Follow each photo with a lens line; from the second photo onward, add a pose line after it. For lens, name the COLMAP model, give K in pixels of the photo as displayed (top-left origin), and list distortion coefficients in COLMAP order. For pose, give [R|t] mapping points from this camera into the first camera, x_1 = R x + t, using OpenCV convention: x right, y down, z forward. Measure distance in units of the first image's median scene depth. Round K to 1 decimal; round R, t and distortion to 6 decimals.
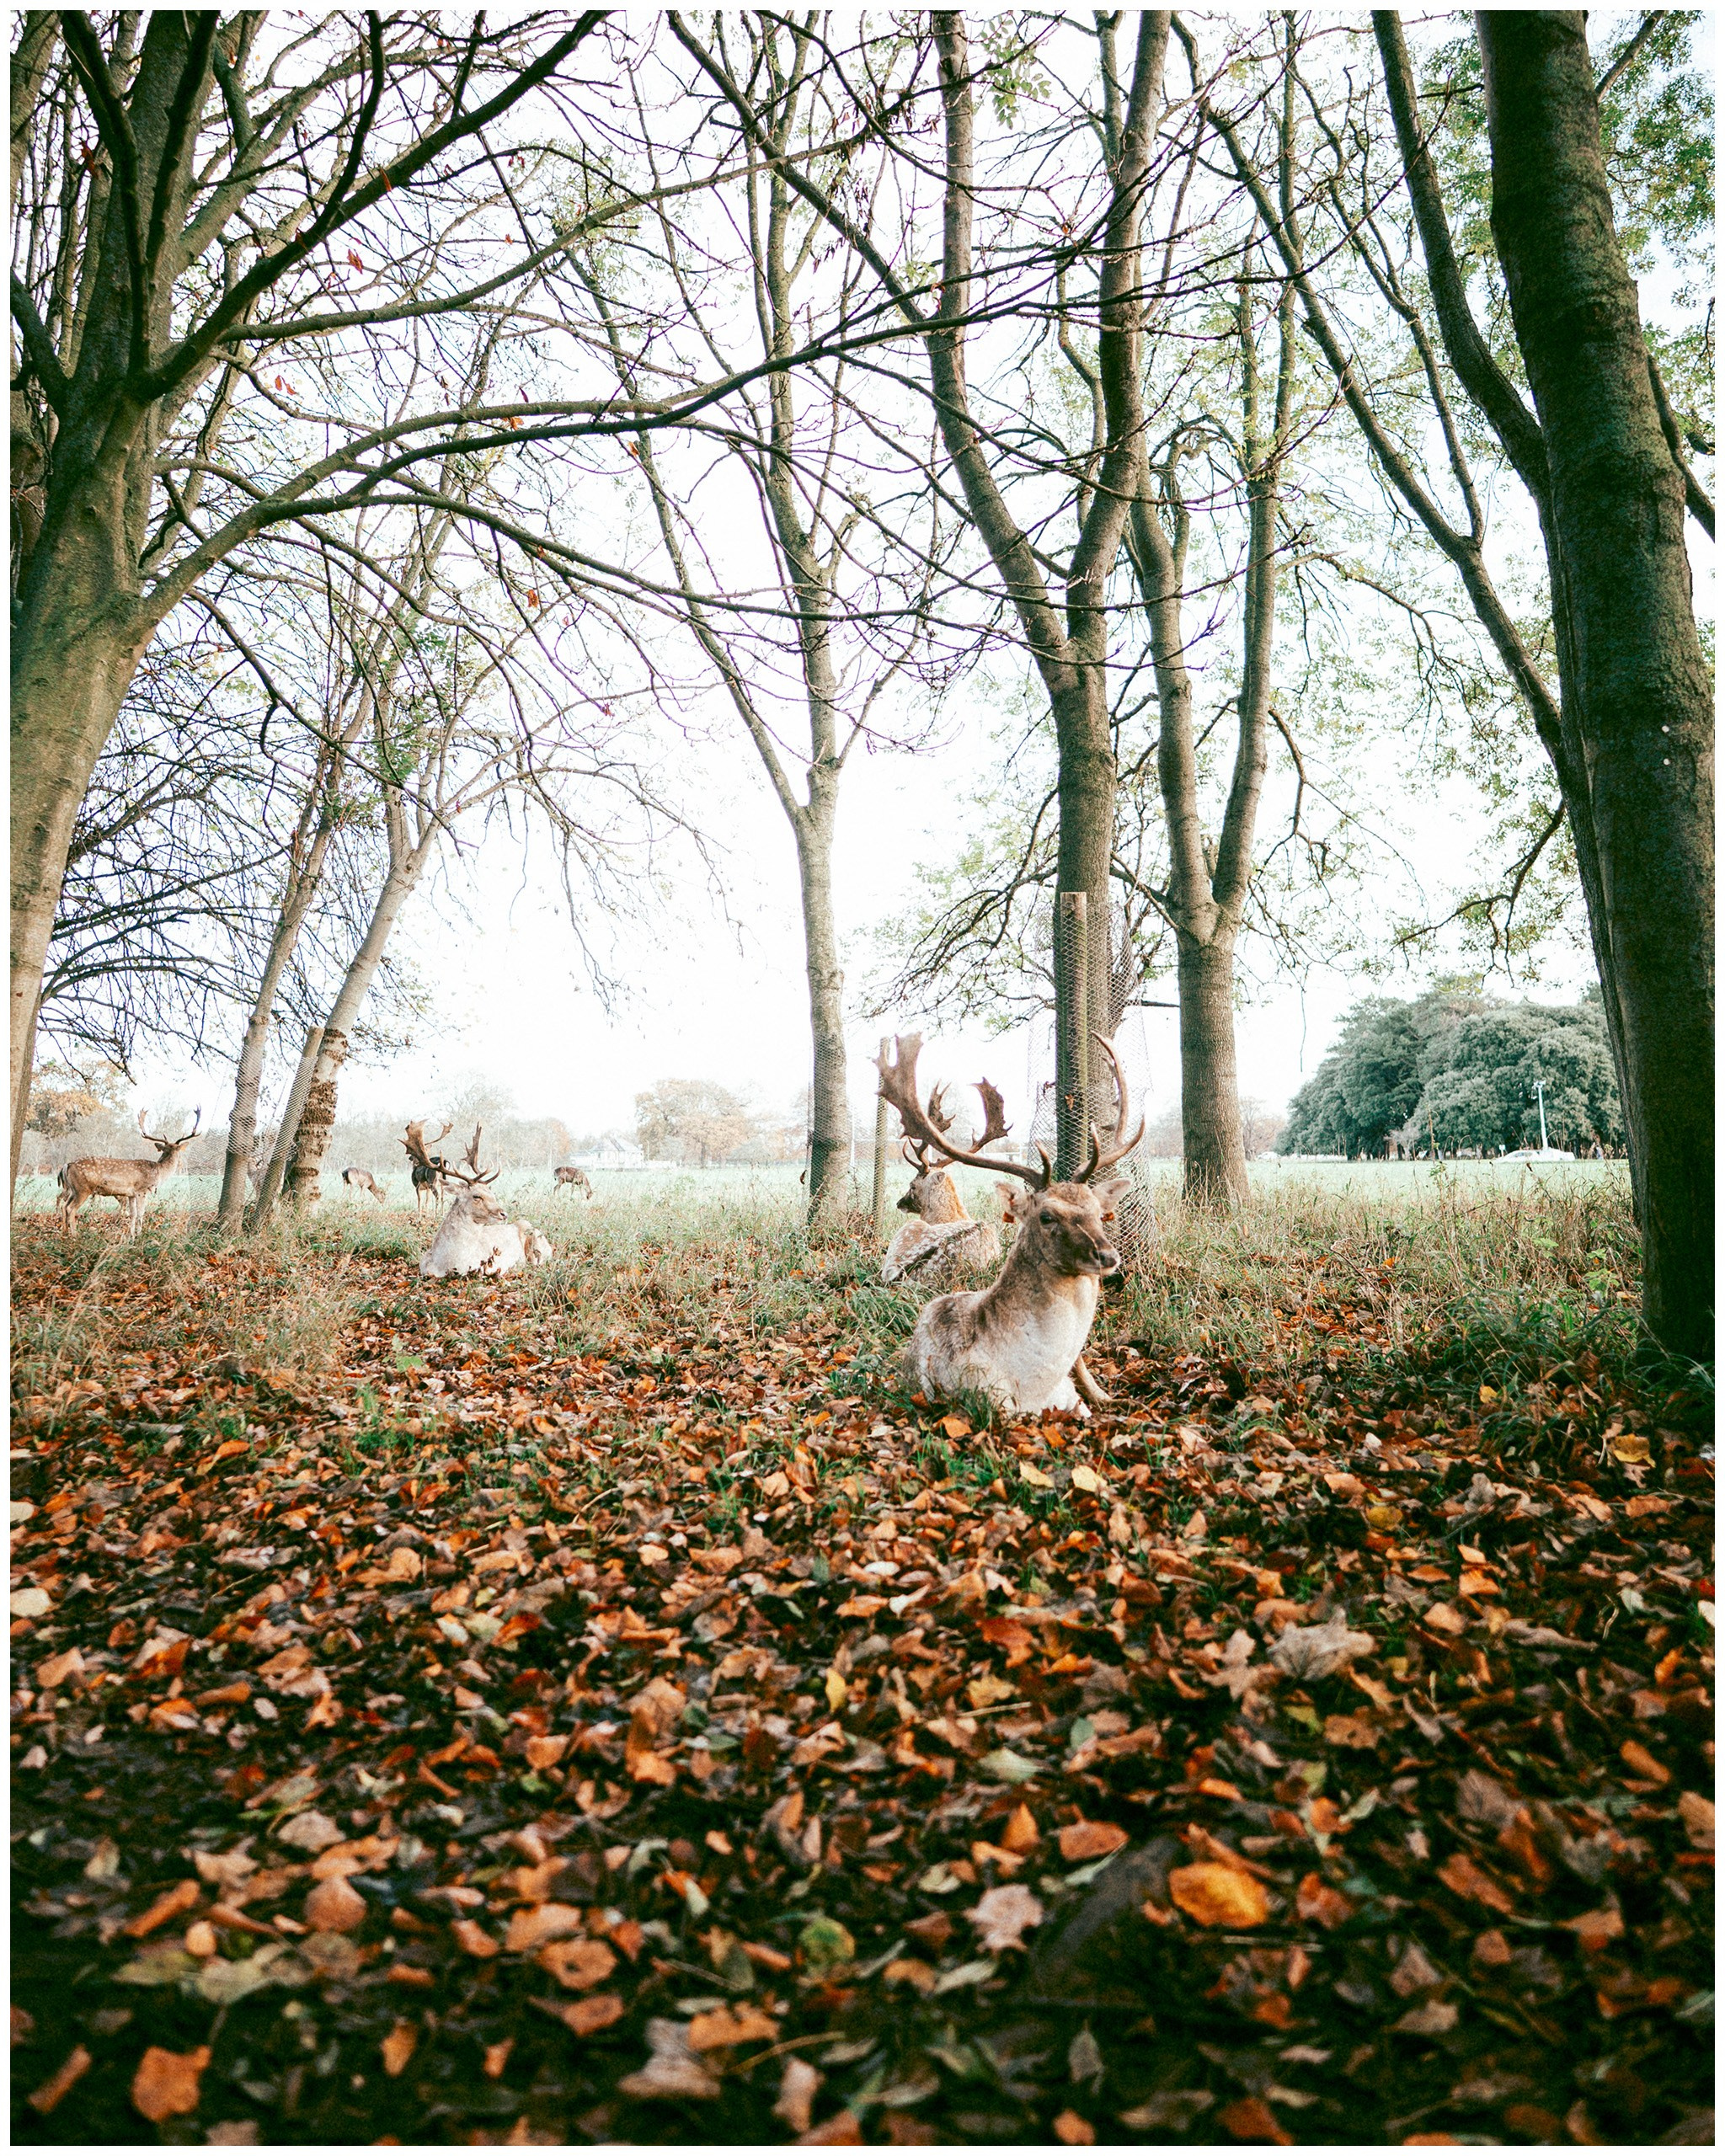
lens RADIAL K [[1418.0, 0, 862.7], [0, 1418.0, 824.9], [0, 0, 1]] dist [0.005755, 0.004168]
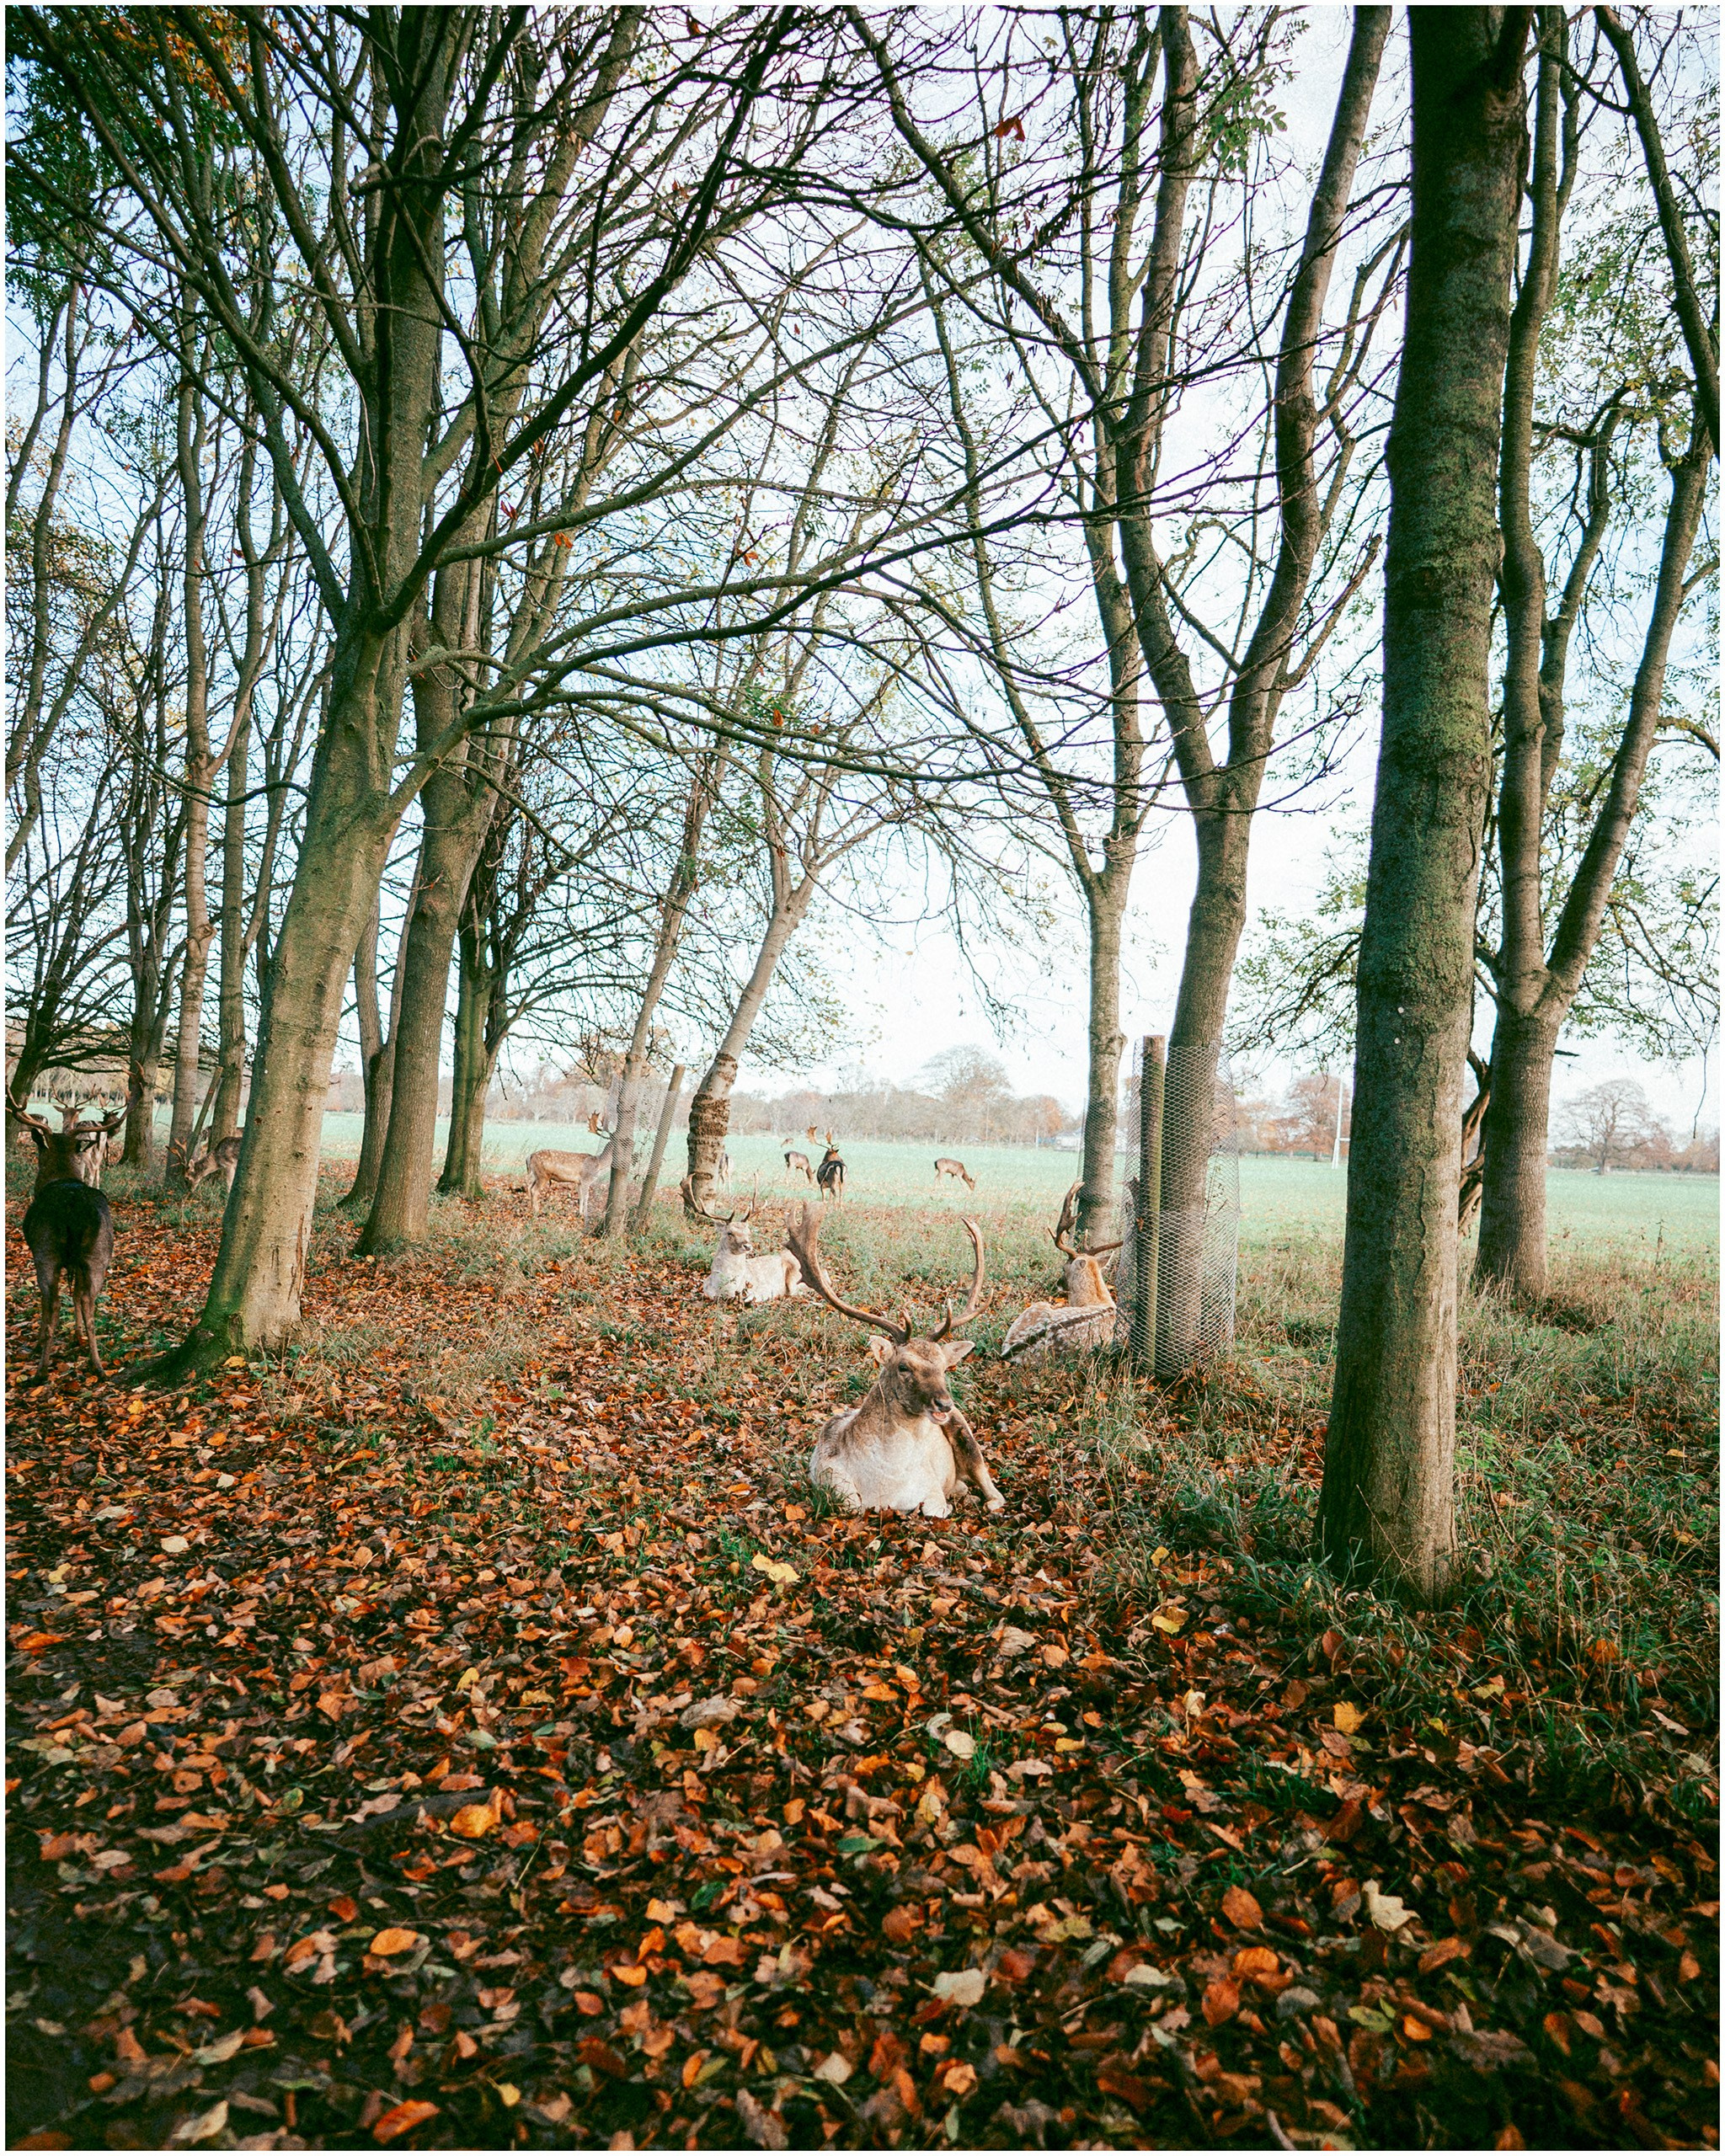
lens RADIAL K [[1443.3, 0, 862.5], [0, 1443.3, 1078.0], [0, 0, 1]] dist [0.005538, 0.010468]
pose [[0.941088, 0.044838, -0.335176, 0.150757], [0.019707, 0.982214, 0.186729, -0.063871], [0.337588, -0.182334, 0.923466, -0.047393]]
